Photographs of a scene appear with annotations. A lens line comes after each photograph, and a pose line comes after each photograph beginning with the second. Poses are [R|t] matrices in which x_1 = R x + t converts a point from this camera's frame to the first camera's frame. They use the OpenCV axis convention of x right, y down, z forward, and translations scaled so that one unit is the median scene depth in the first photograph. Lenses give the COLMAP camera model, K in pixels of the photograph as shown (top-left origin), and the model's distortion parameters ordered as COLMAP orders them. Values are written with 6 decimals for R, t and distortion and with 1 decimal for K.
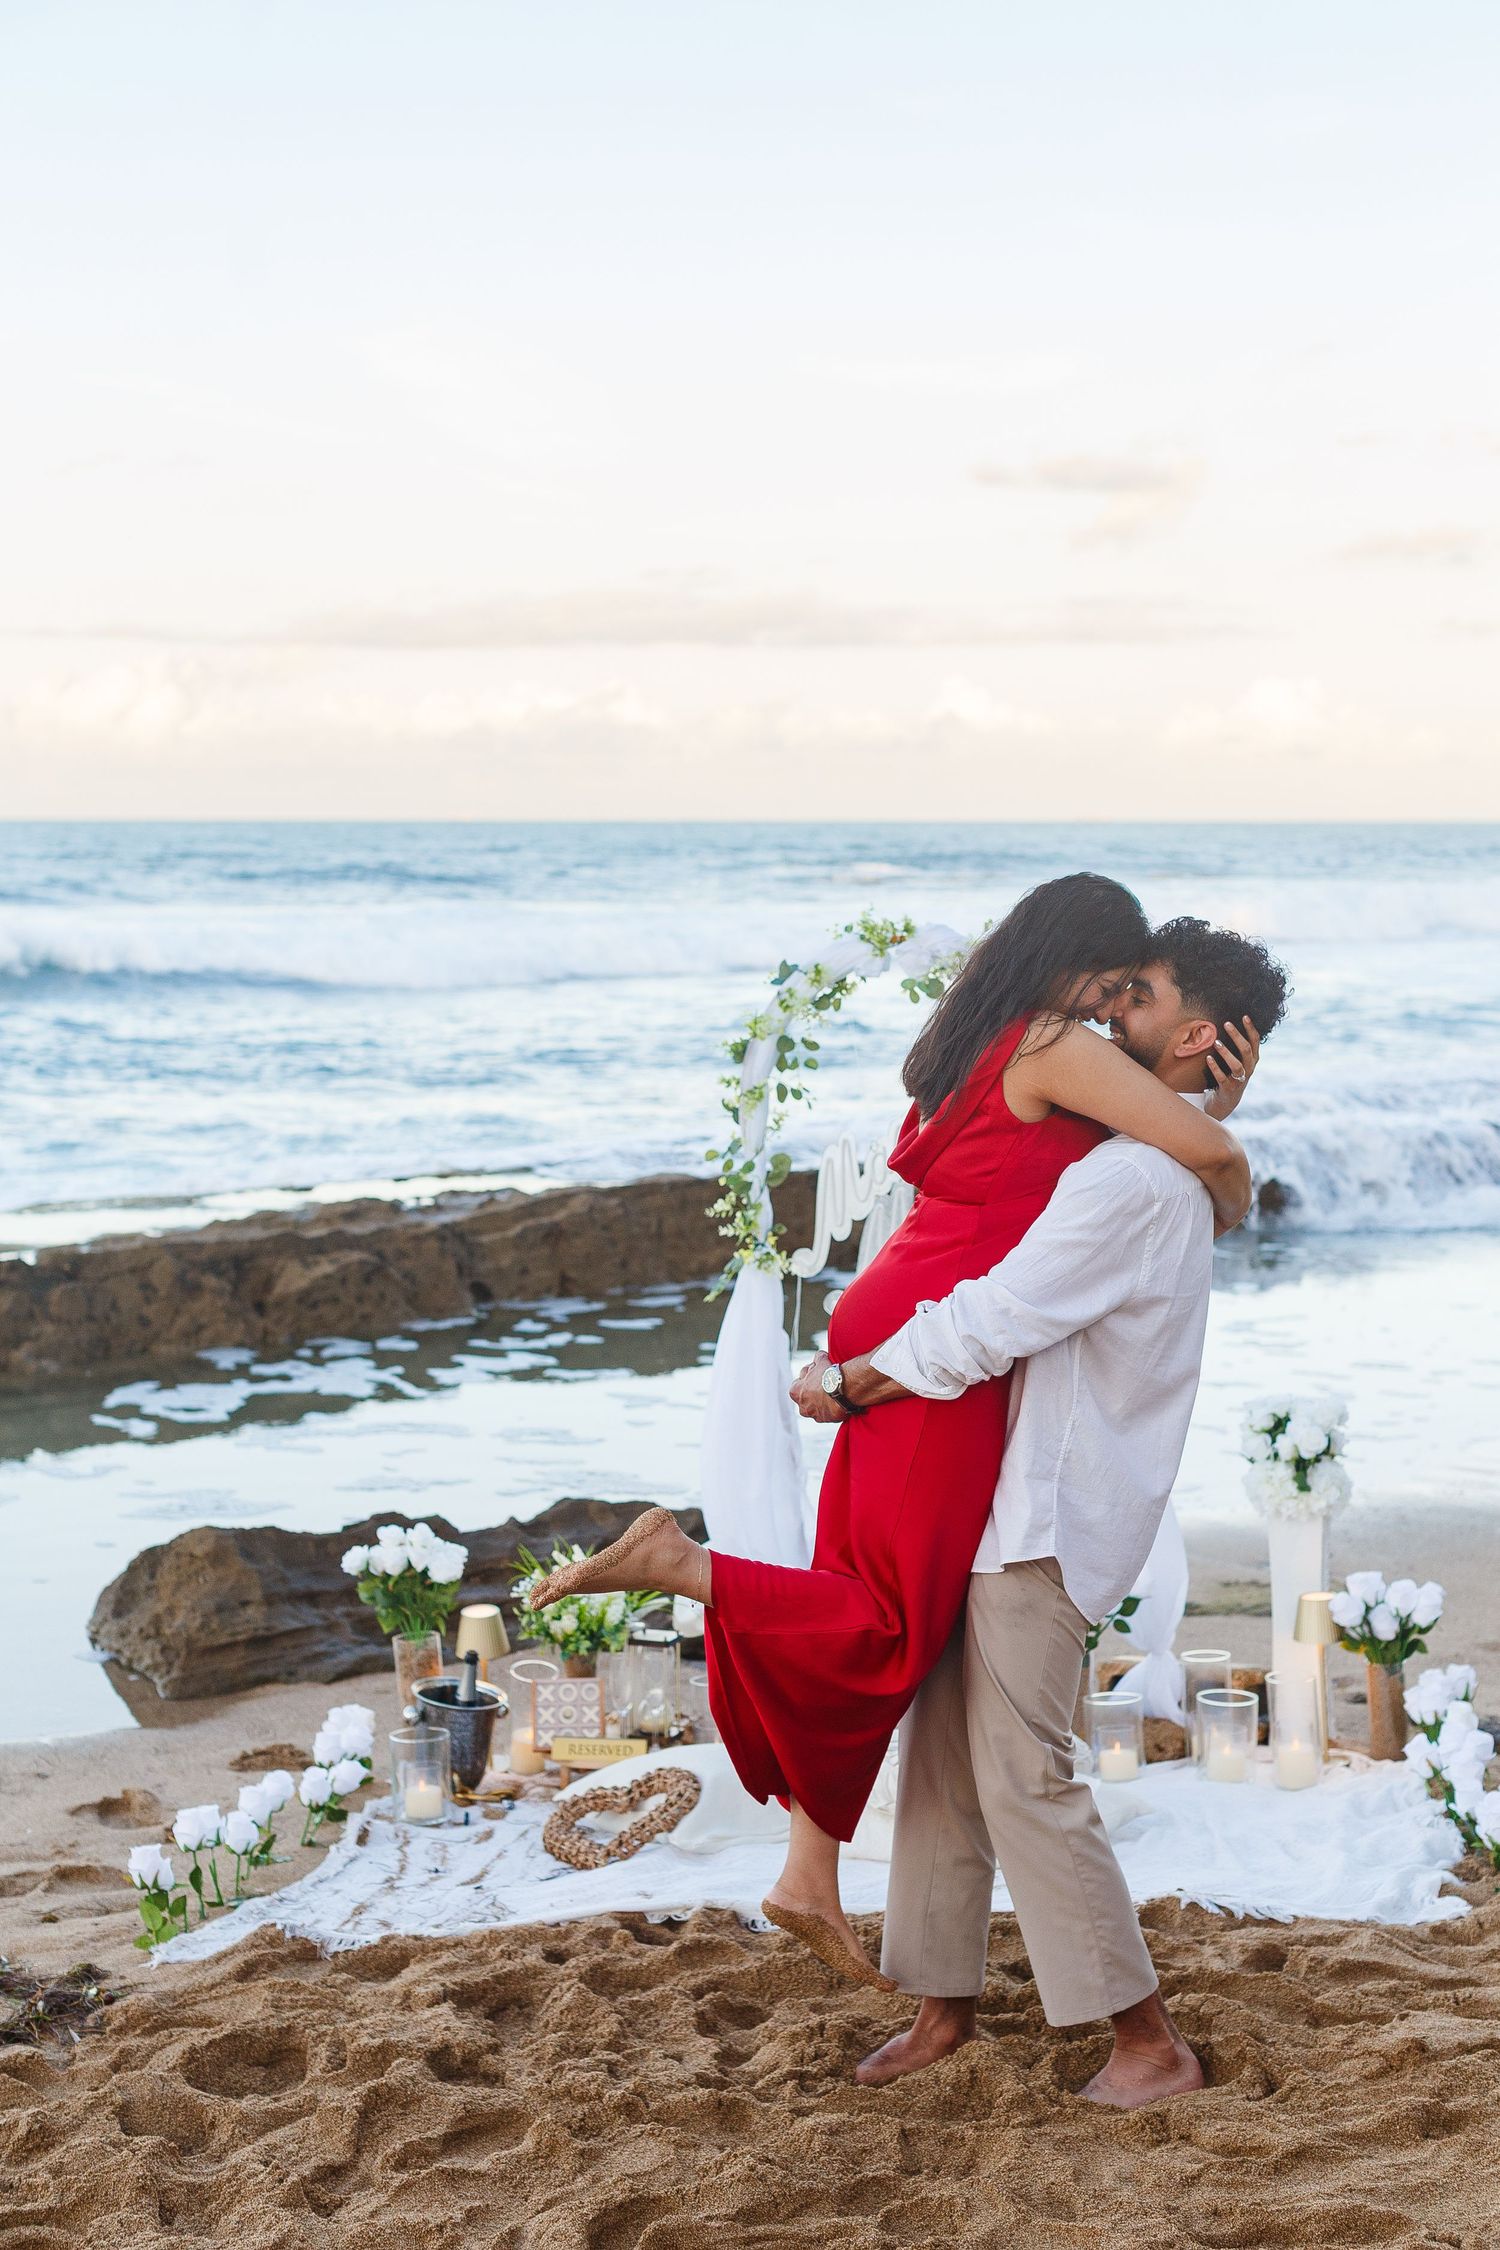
lens RADIAL K [[3351.3, 0, 738.0], [0, 3351.3, 1095.5], [0, 0, 1]] dist [0.047846, 0.000000]
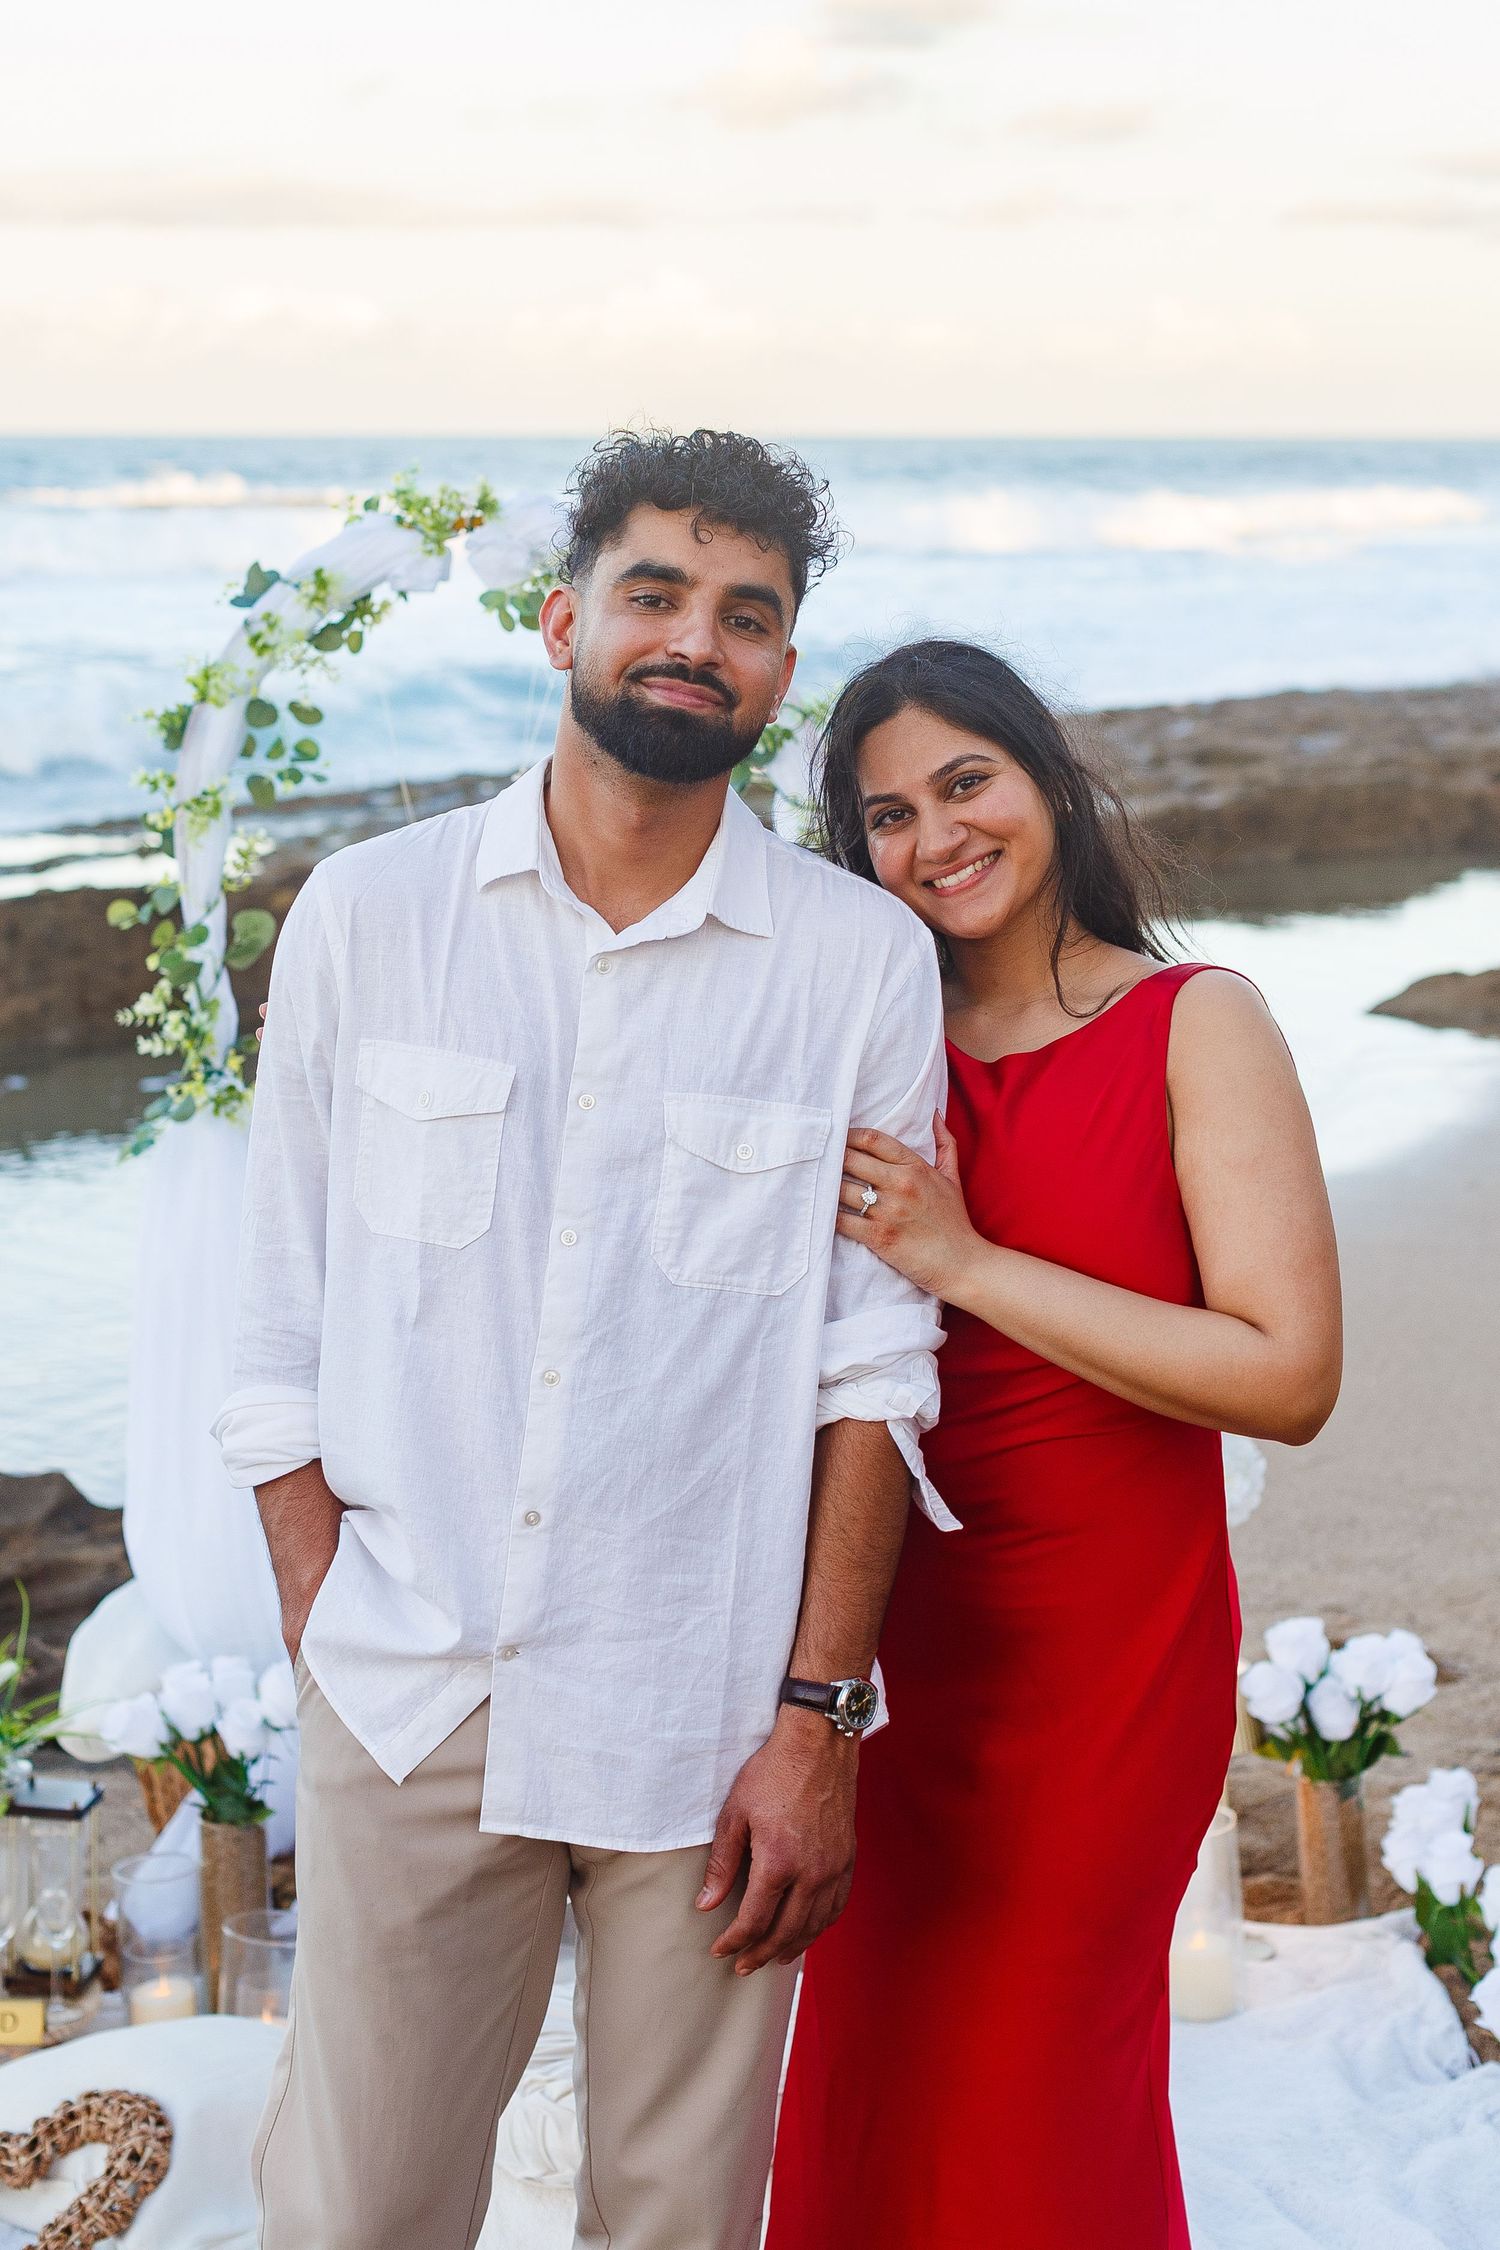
lens RADIAL K [[4019.5, 0, 709.1], [0, 4019.5, 935.5], [0, 0, 1]] dist [0.083454, 0.000000]
pose [[0.981054, -0.017606, 0.192931, -0.037277], [0.009051, 0.998940, 0.045133, -0.007042], [-0.193521, -0.042532, 0.980174, 0.288678]]
